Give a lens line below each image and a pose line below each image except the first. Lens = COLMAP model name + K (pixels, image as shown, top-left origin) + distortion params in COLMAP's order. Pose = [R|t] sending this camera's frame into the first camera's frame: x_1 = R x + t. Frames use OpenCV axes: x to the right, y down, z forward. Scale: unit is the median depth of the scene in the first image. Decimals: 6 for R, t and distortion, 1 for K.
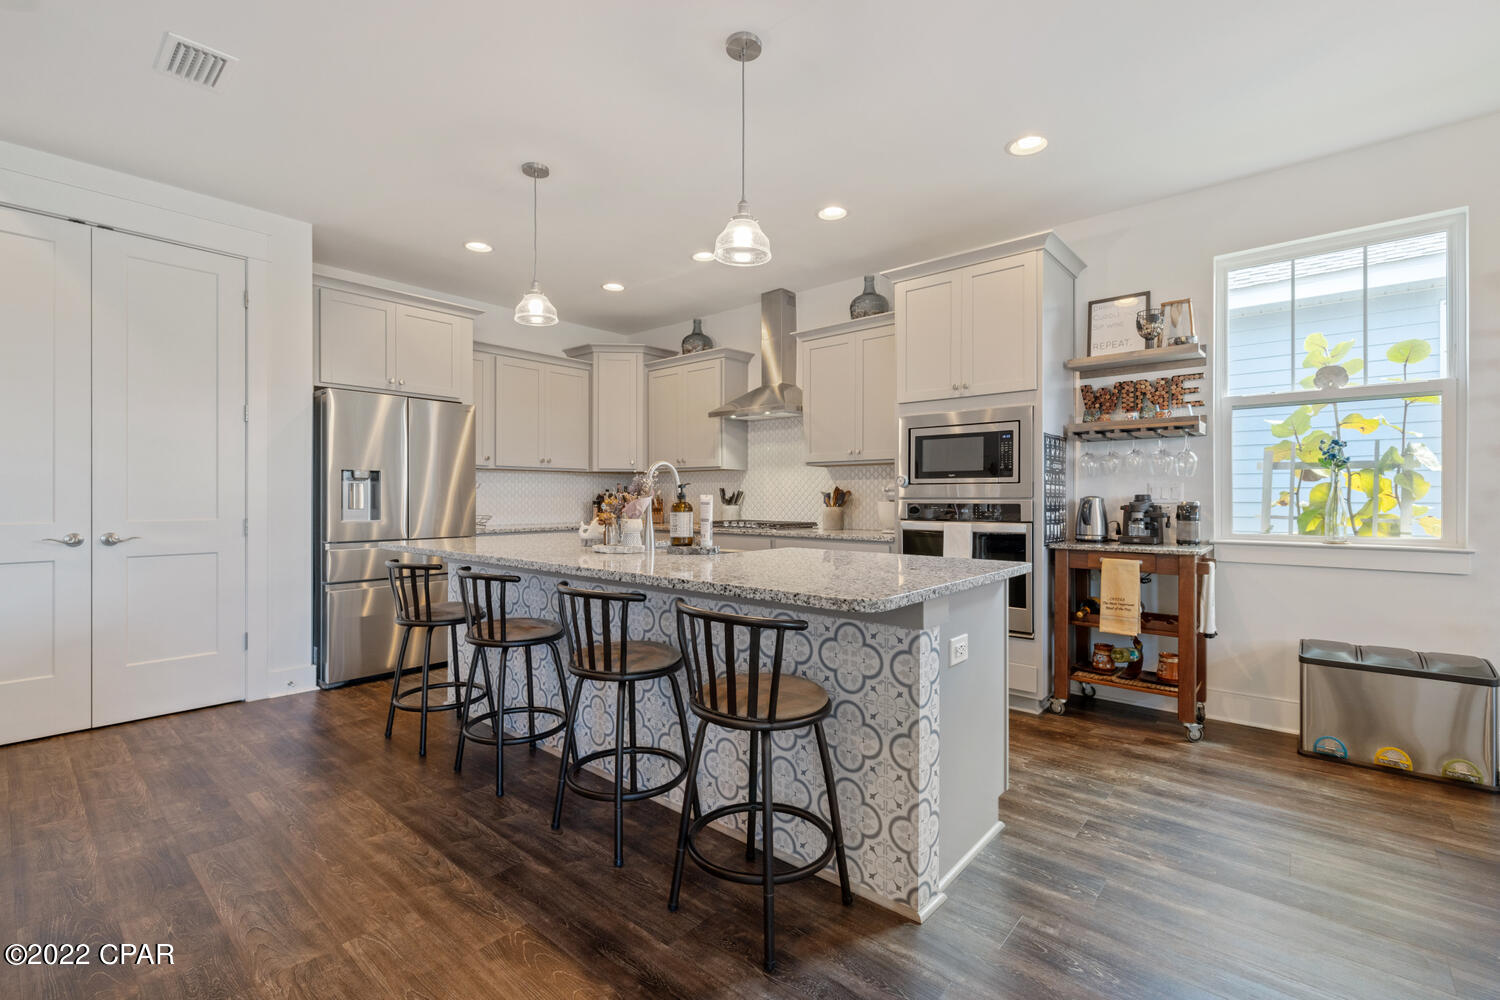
lens RADIAL K [[657.5, 0, 750.0], [0, 657.5, 500.0], [0, 0, 1]] dist [0.000635, 0.000107]
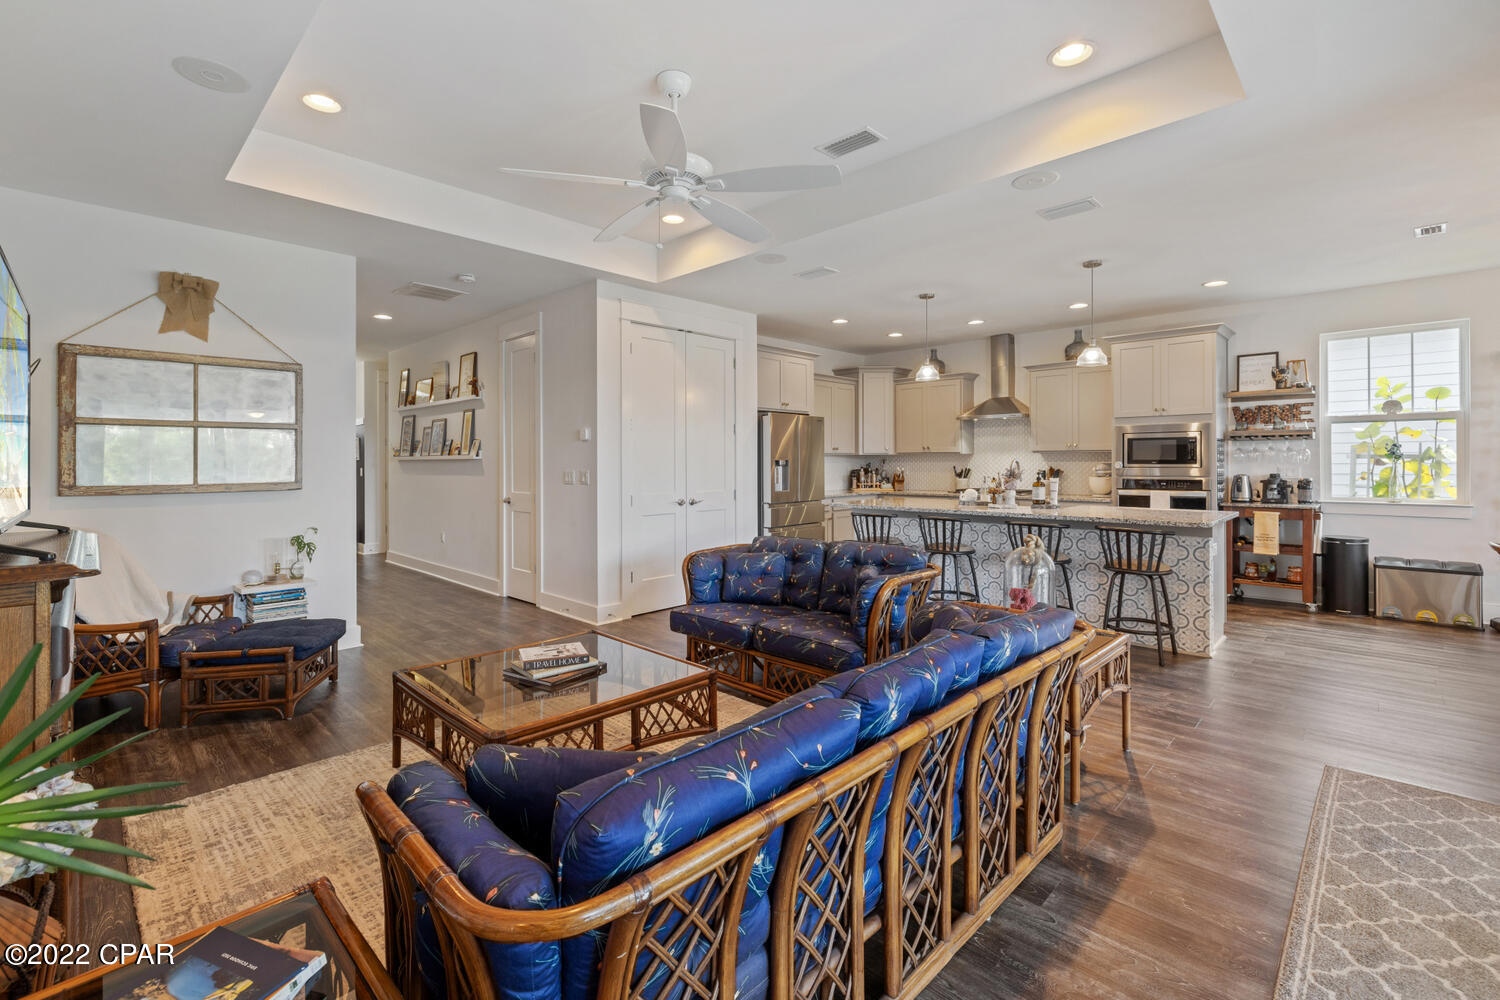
lens RADIAL K [[659.0, 0, 752.5], [0, 659.0, 464.6], [0, 0, 1]] dist [0.000490, -0.000445]
pose [[0.998486, -0.005820, -0.054692, -0.662044], [0.005858, 0.999983, 0.000527, -0.041361], [0.054688, -0.000847, 0.998503, -0.775217]]
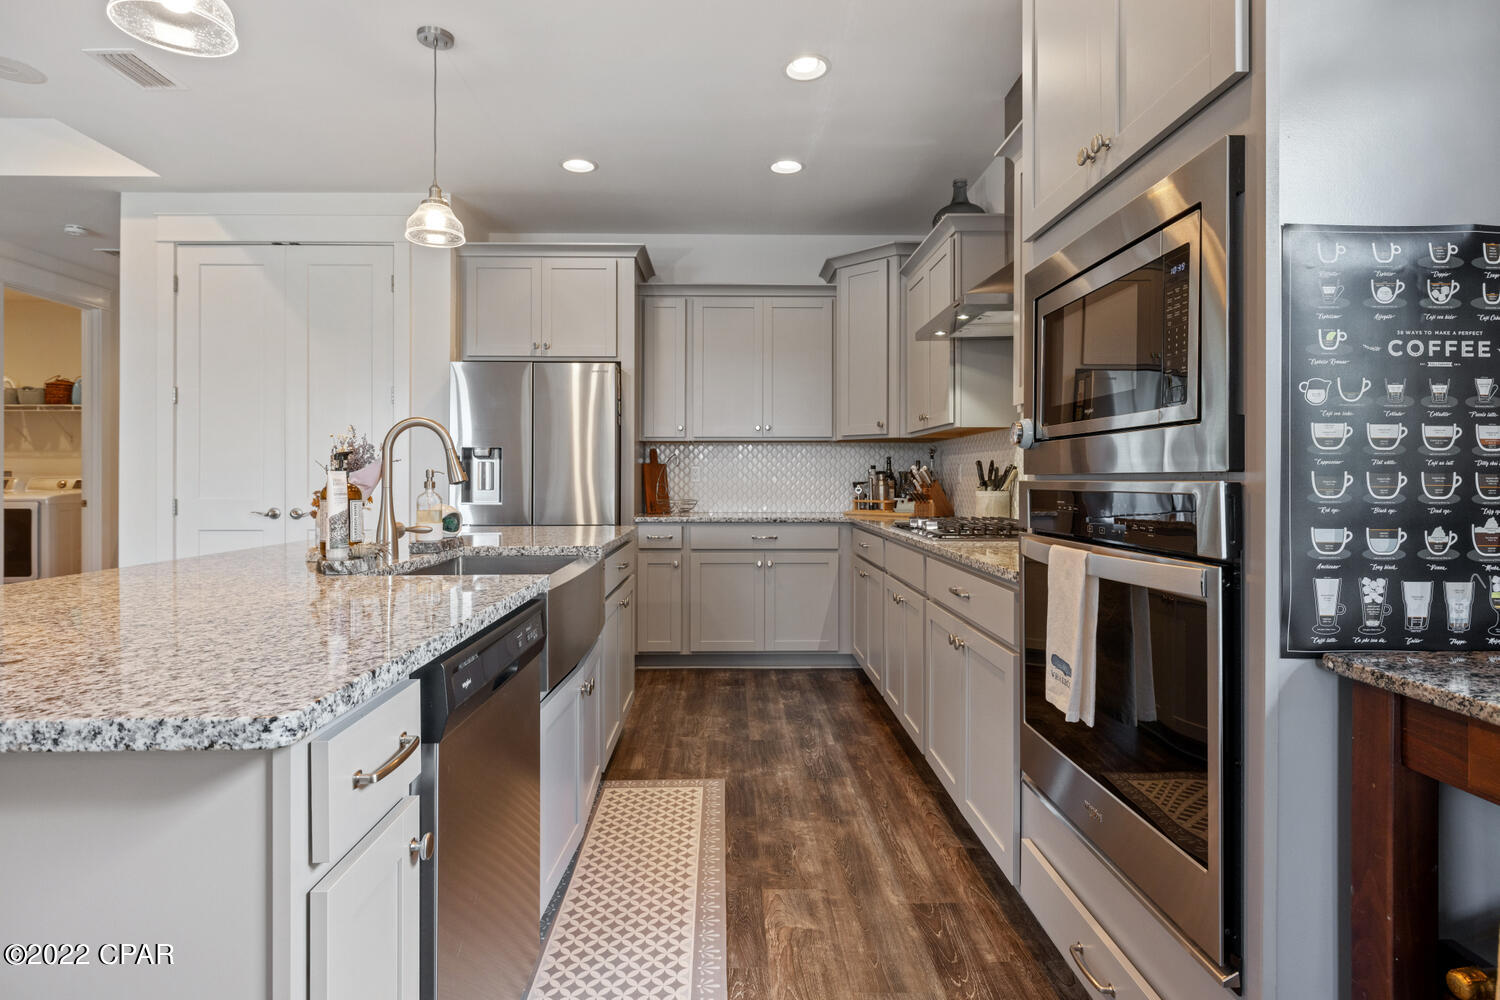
lens RADIAL K [[784.0, 0, 743.6], [0, 784.0, 481.0], [0, 0, 1]] dist [-0.002350, -0.000590]
pose [[0.667275, 0.000986, -0.744811, 0.532171], [-0.001278, 0.999999, 0.000180, 0.000471], [0.744810, 0.000832, 0.667276, 0.625646]]
